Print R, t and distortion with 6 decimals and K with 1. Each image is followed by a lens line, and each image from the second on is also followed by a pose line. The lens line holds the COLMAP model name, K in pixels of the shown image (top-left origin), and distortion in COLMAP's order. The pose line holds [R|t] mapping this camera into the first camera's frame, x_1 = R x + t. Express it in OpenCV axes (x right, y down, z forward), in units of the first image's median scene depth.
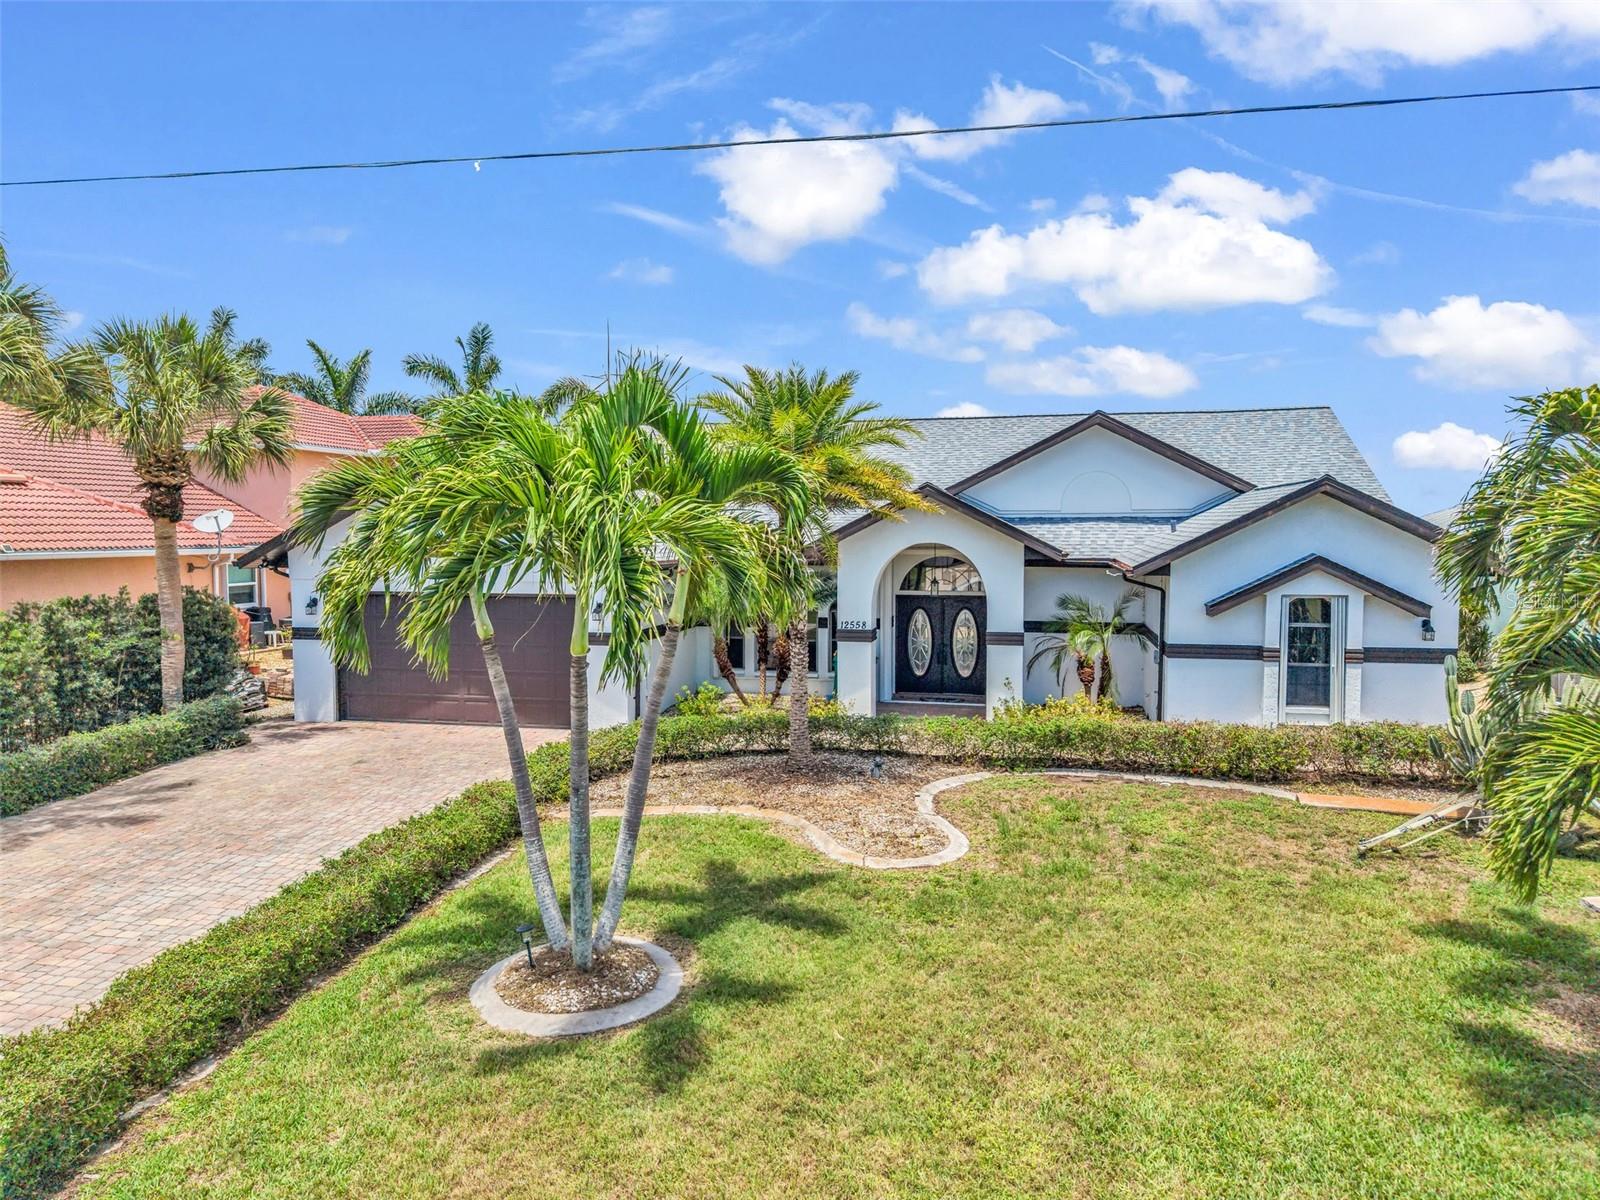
lens RADIAL K [[1068.5, 0, 797.8], [0, 1068.5, 611.1], [0, 0, 1]] dist [0.033560, -0.035039]
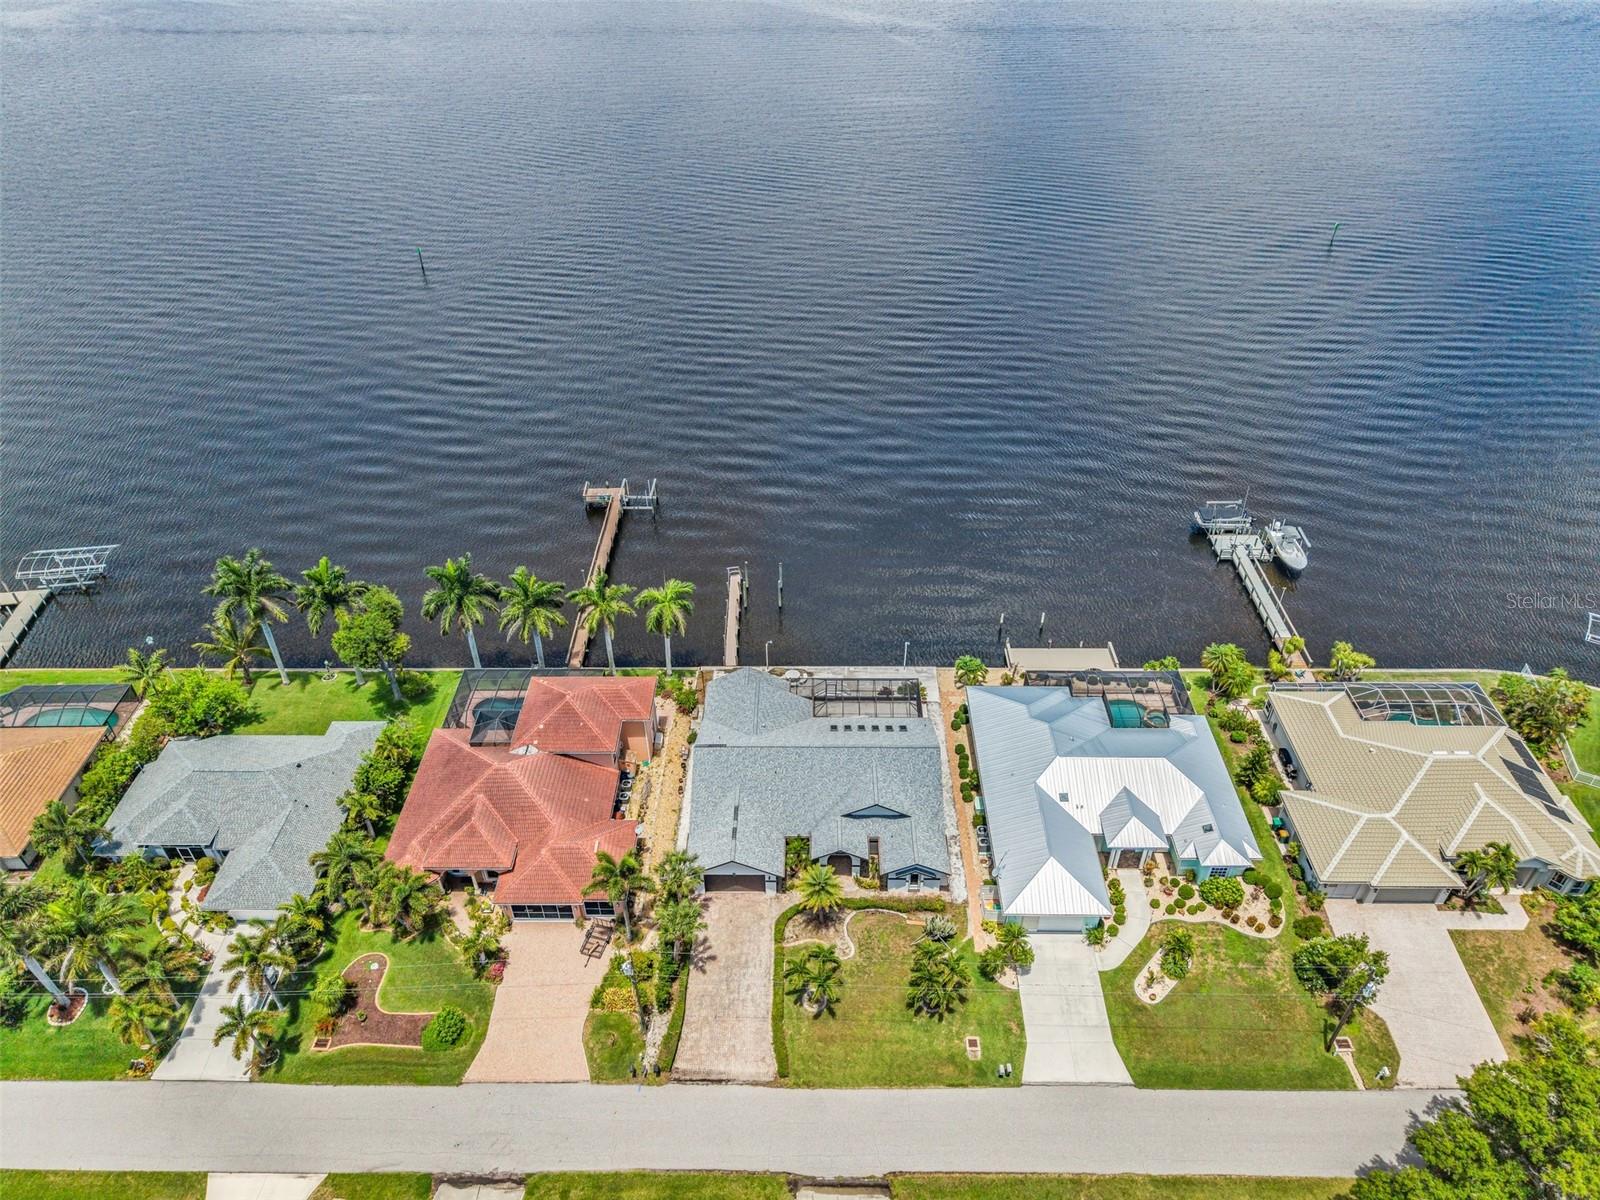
lens RADIAL K [[1068.5, 0, 797.8], [0, 1068.5, 611.1], [0, 0, 1]] dist [0.033560, -0.035039]
pose [[0.981001, -0.129678, 0.144294, -0.851571], [0.026393, 0.826066, 0.562955, -5.161716], [-0.192199, -0.548451, 0.813794, -3.113444]]
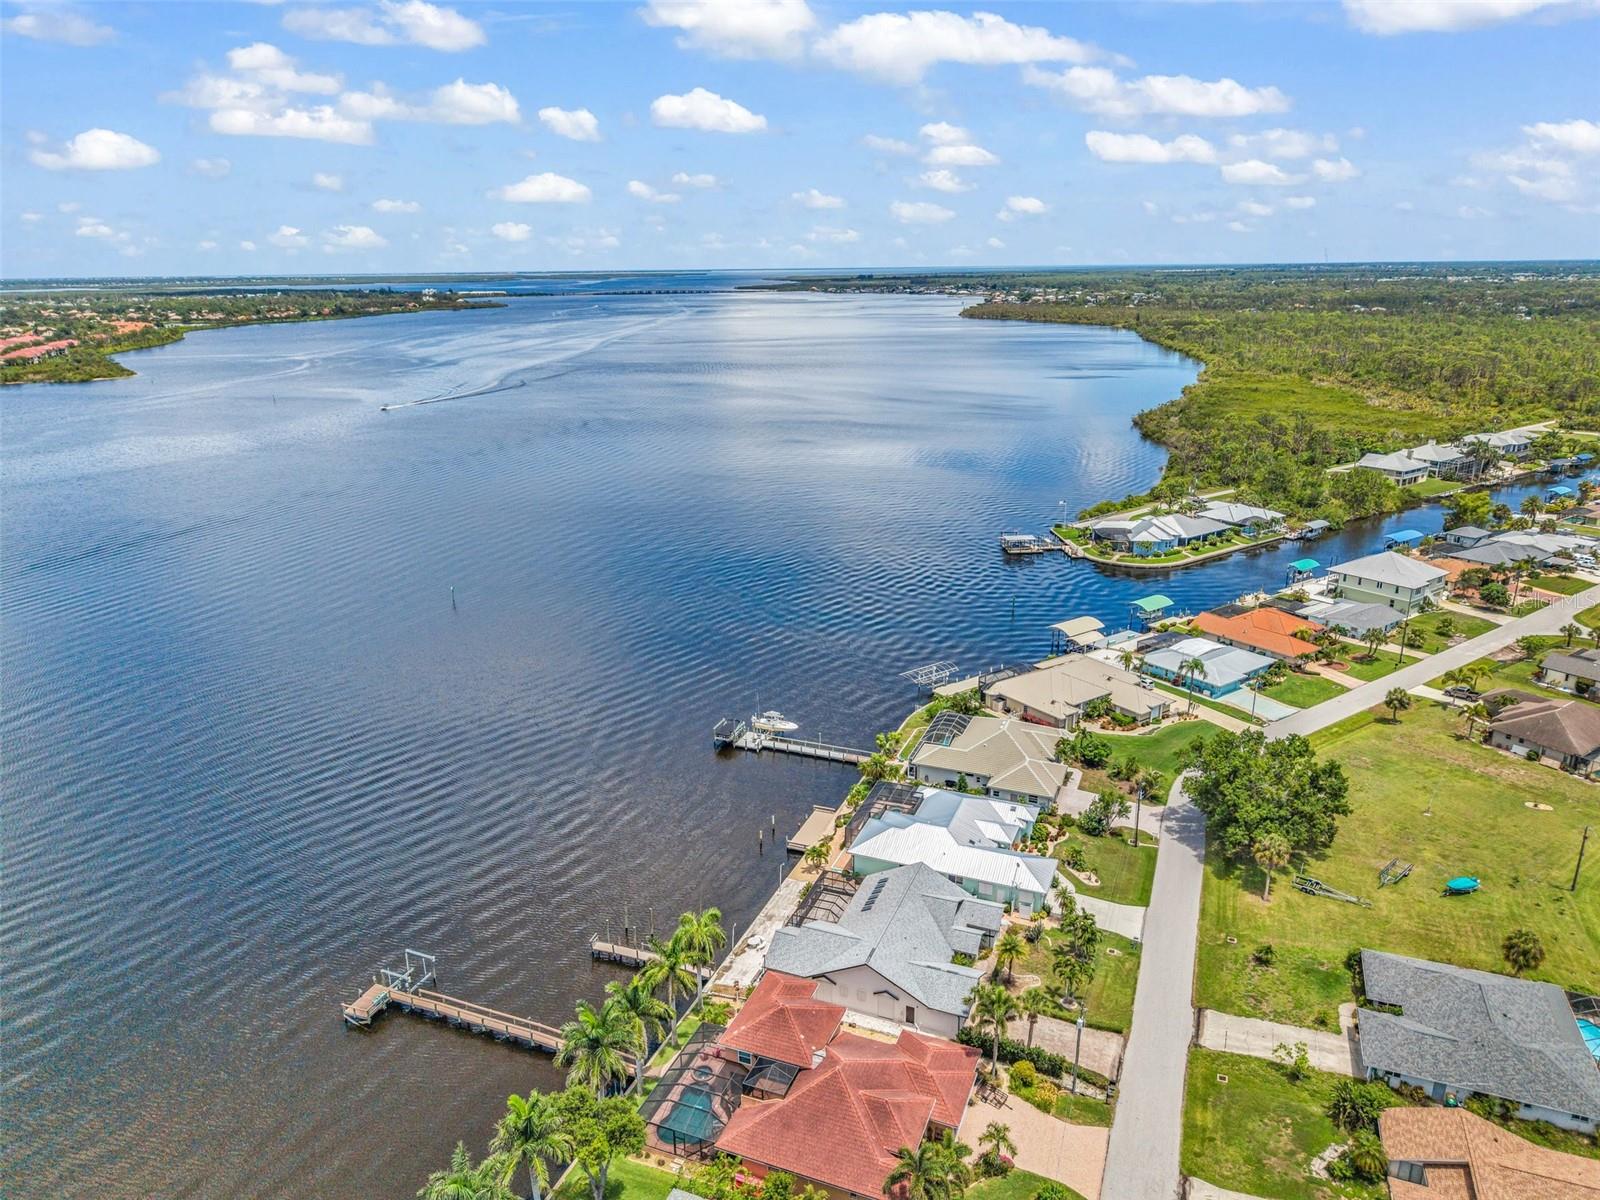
lens RADIAL K [[1068.5, 0, 797.8], [0, 1068.5, 611.1], [0, 0, 1]] dist [0.033560, -0.035039]
pose [[0.176160, -0.306532, 0.935417, -7.993940], [0.082669, 0.951528, 0.296243, -5.756112], [-0.980884, 0.025144, 0.192962, 1.133084]]
